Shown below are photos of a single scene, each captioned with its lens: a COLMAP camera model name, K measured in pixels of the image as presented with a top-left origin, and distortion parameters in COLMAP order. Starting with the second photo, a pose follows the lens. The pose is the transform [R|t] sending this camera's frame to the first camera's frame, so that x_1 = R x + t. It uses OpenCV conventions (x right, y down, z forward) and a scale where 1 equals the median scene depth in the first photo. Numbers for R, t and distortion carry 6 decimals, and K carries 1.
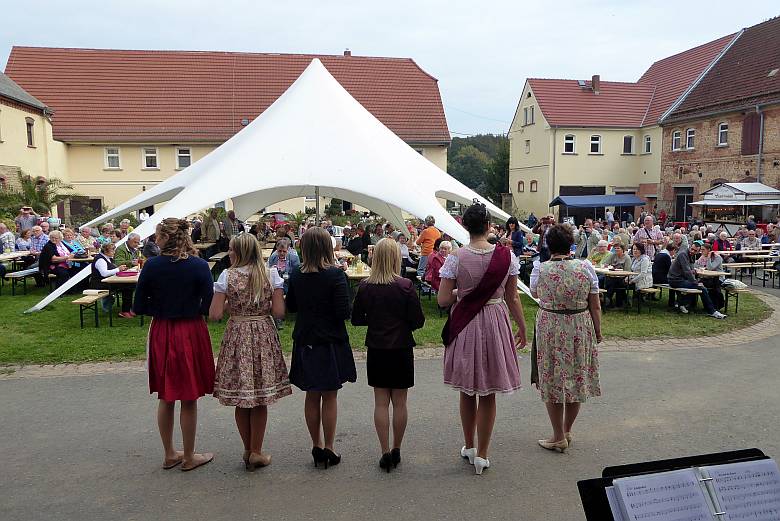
lens RADIAL K [[582.7, 0, 390.0], [0, 582.7, 260.5], [0, 0, 1]] dist [-0.052738, -0.004211]
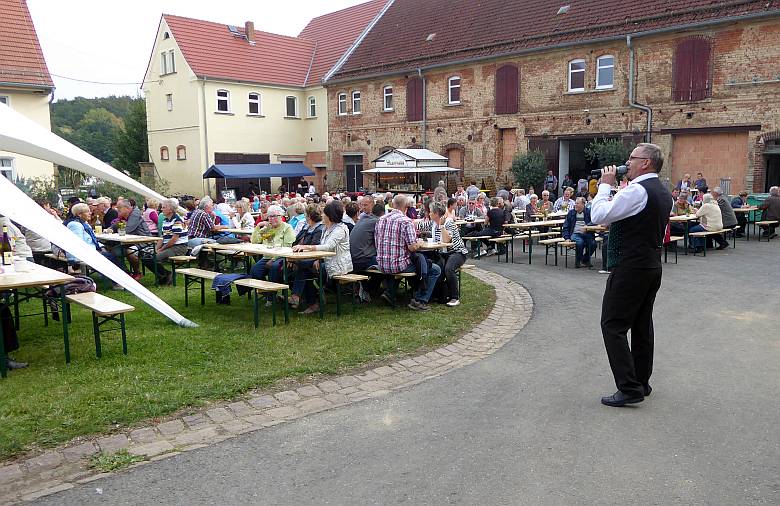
lens RADIAL K [[573.8, 0, 390.0], [0, 573.8, 253.0], [0, 0, 1]] dist [0.004065, 0.001499]
pose [[0.845558, -0.072684, 0.528913, 0.066592], [0.066532, 0.997312, 0.030690, 0.003029], [-0.529722, 0.009239, 0.848121, 0.193117]]
